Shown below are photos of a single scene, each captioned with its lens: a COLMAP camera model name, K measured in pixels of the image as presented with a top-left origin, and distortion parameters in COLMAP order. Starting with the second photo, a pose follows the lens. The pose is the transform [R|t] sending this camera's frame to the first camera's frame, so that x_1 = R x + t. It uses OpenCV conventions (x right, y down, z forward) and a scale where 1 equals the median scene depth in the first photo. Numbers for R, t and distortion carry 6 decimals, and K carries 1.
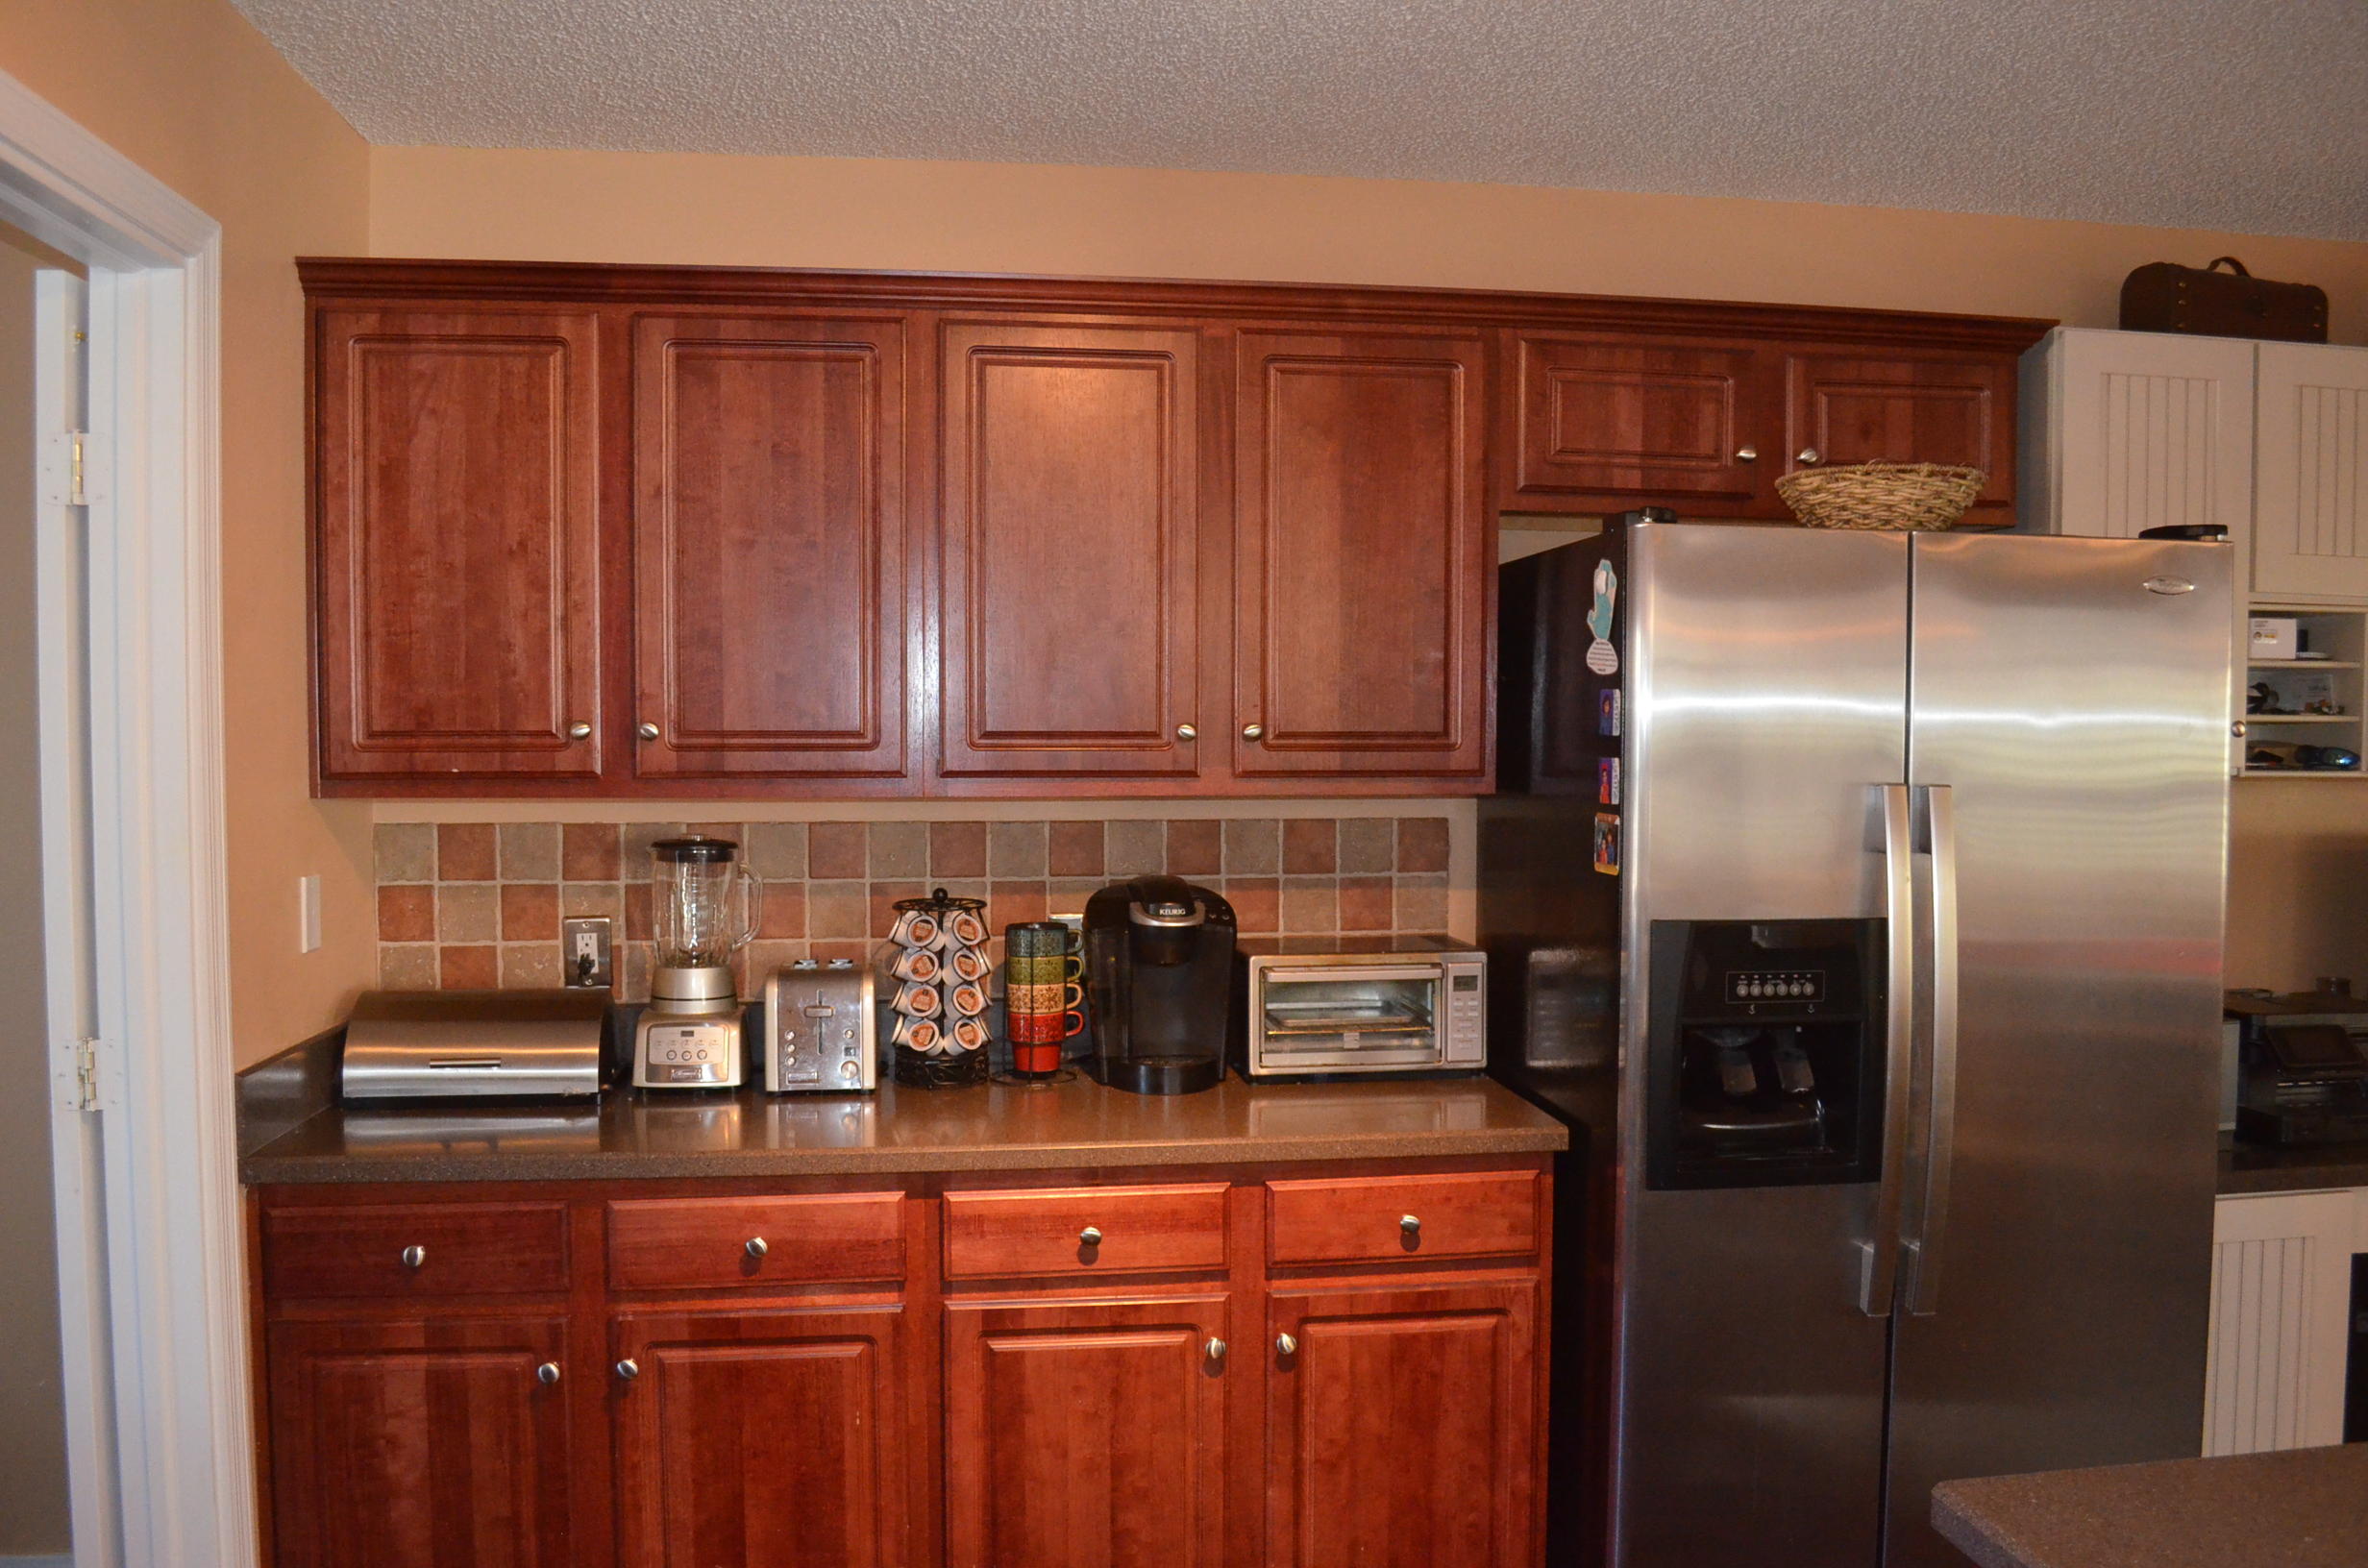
lens RADIAL K [[1853.2, 0, 1188.6], [0, 1853.2, 801.9], [0, 0, 1]] dist [-0.087130, 0.018831]
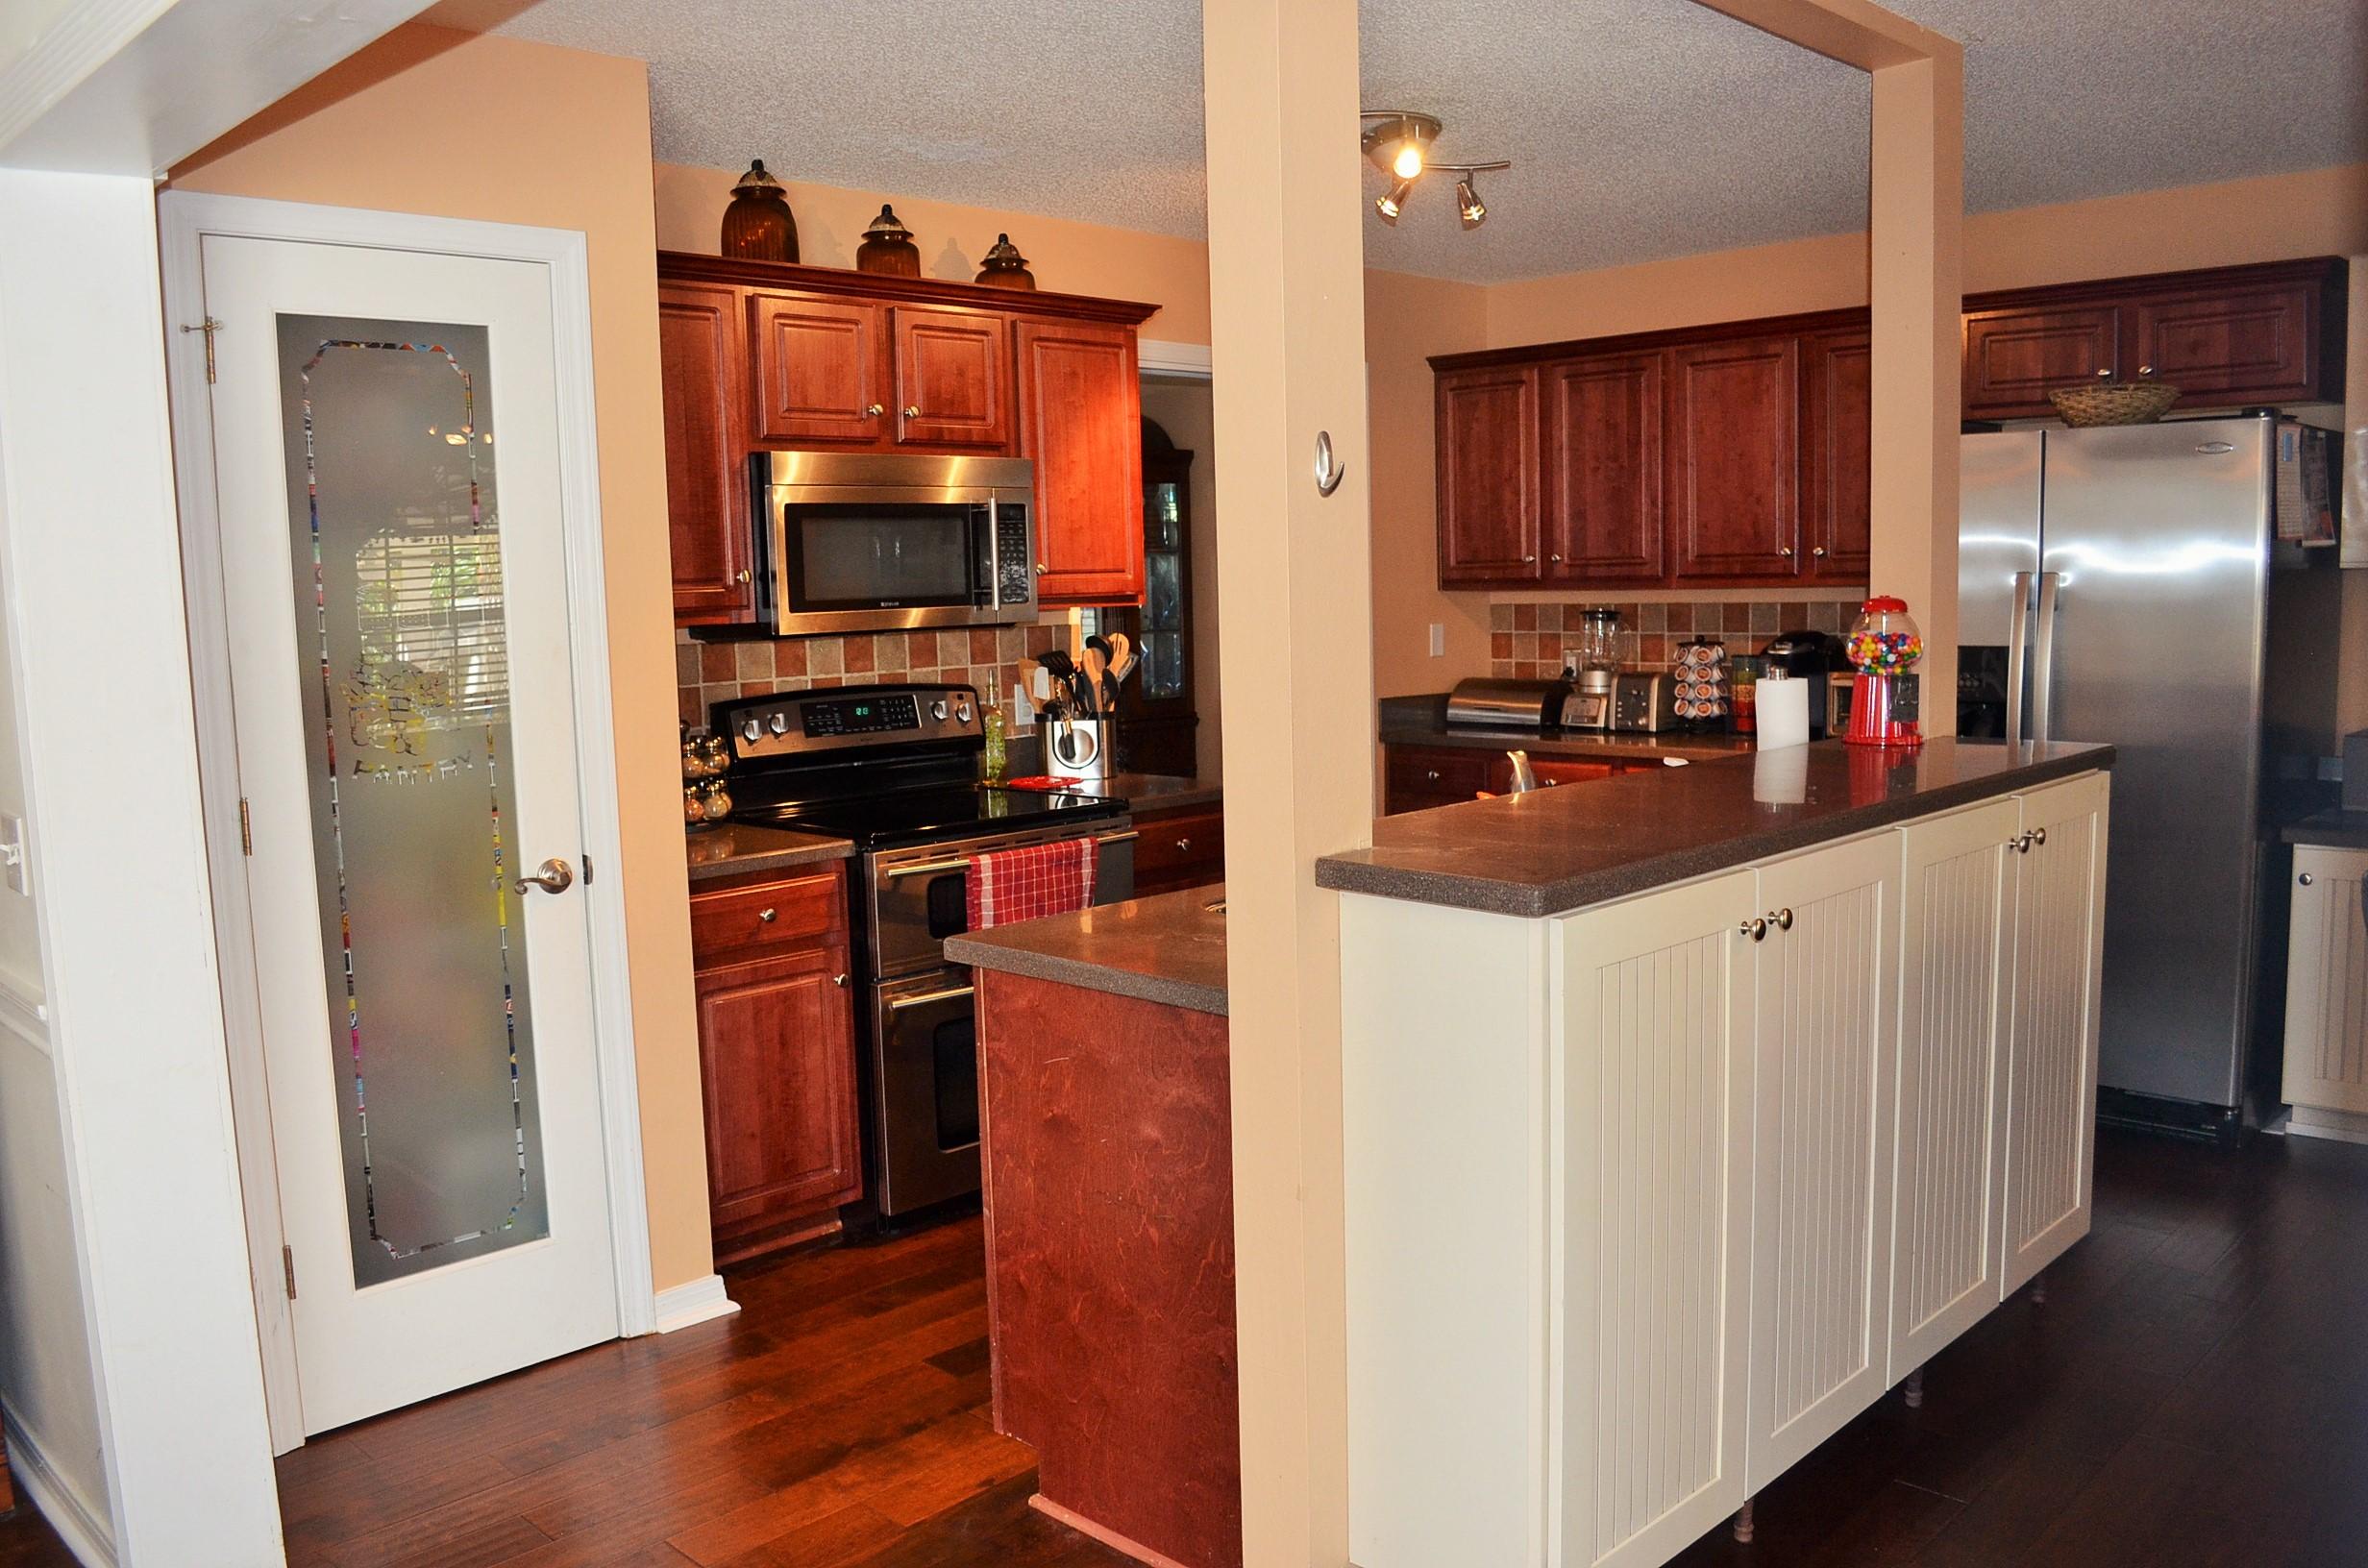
lens RADIAL K [[1853.2, 0, 1184.9], [0, 1853.2, 792.2], [0, 0, 1]] dist [-0.087130, 0.018831]
pose [[0.606938, 0.072874, -0.791401, 1.200838], [-0.005665, 0.996159, 0.087384, 0.049704], [0.794729, -0.048554, 0.605019, -0.692782]]
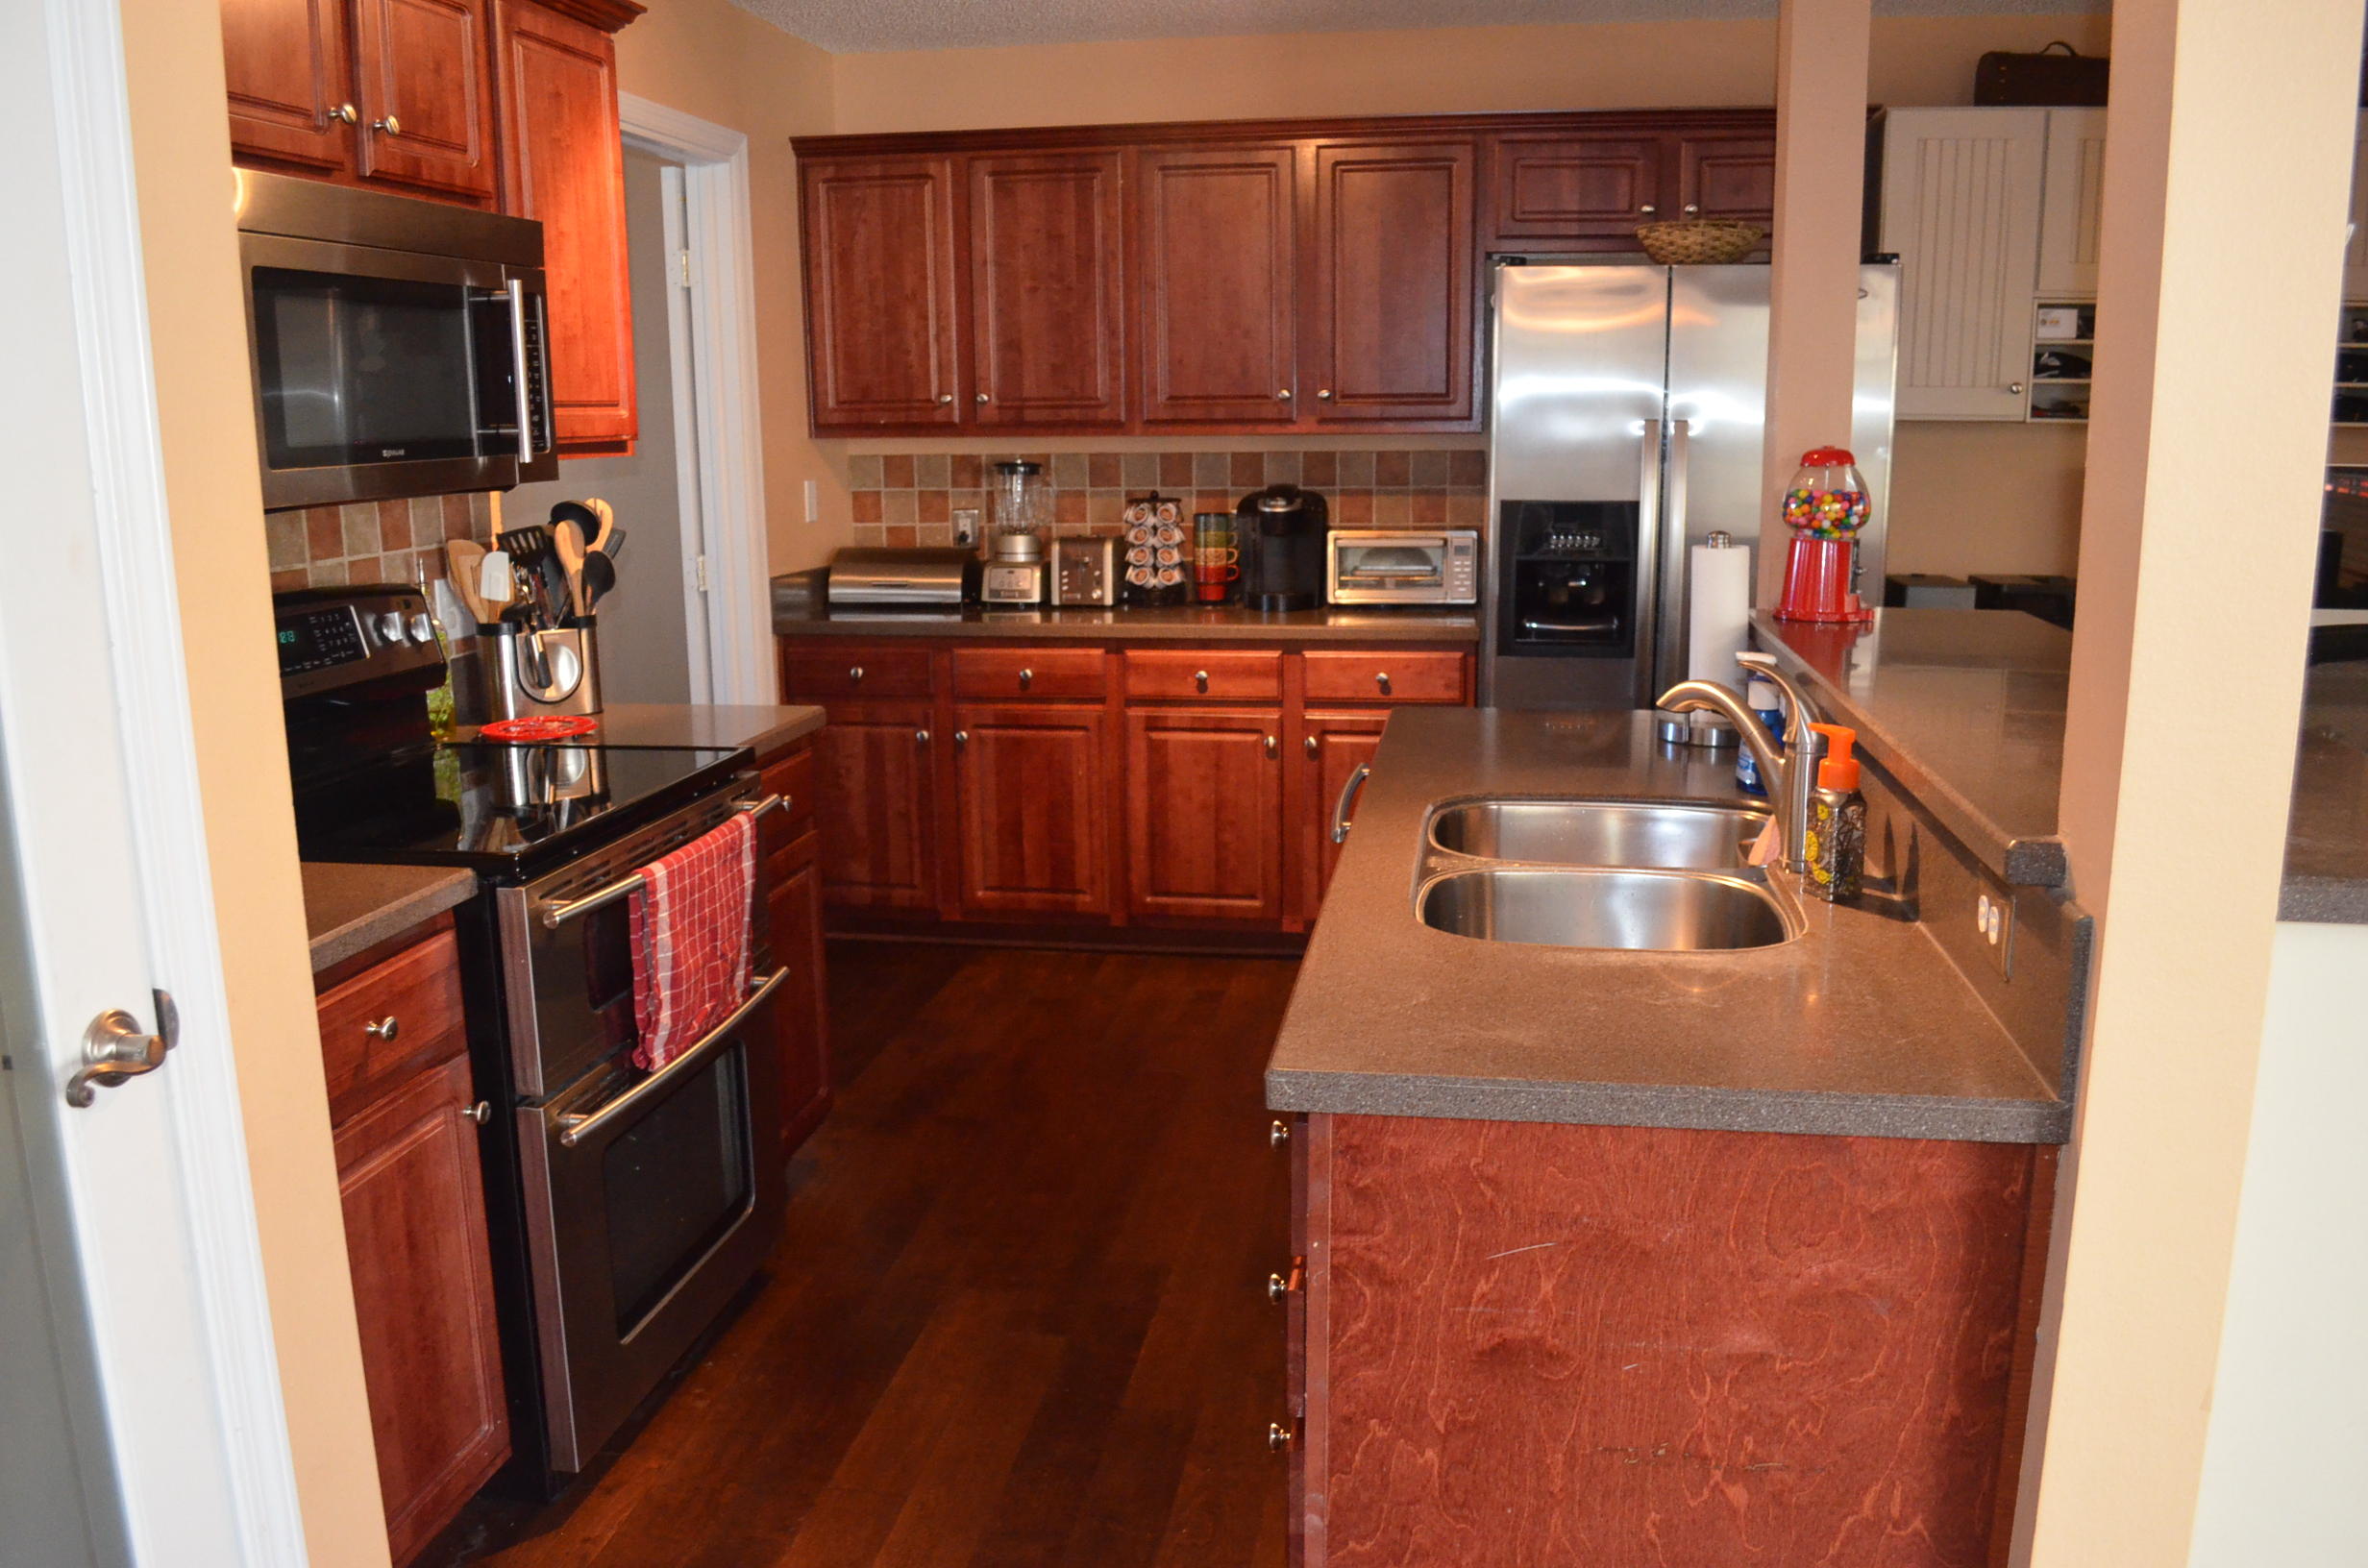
lens RADIAL K [[1853.2, 0, 1192.3], [0, 1853.2, 797.7], [0, 0, 1]] dist [-0.087130, 0.018831]
pose [[0.955754, 0.048808, -0.290089, 0.443844], [-0.000196, 0.986245, 0.165292, 0.048463], [0.294166, -0.157922, 0.942617, -0.696415]]
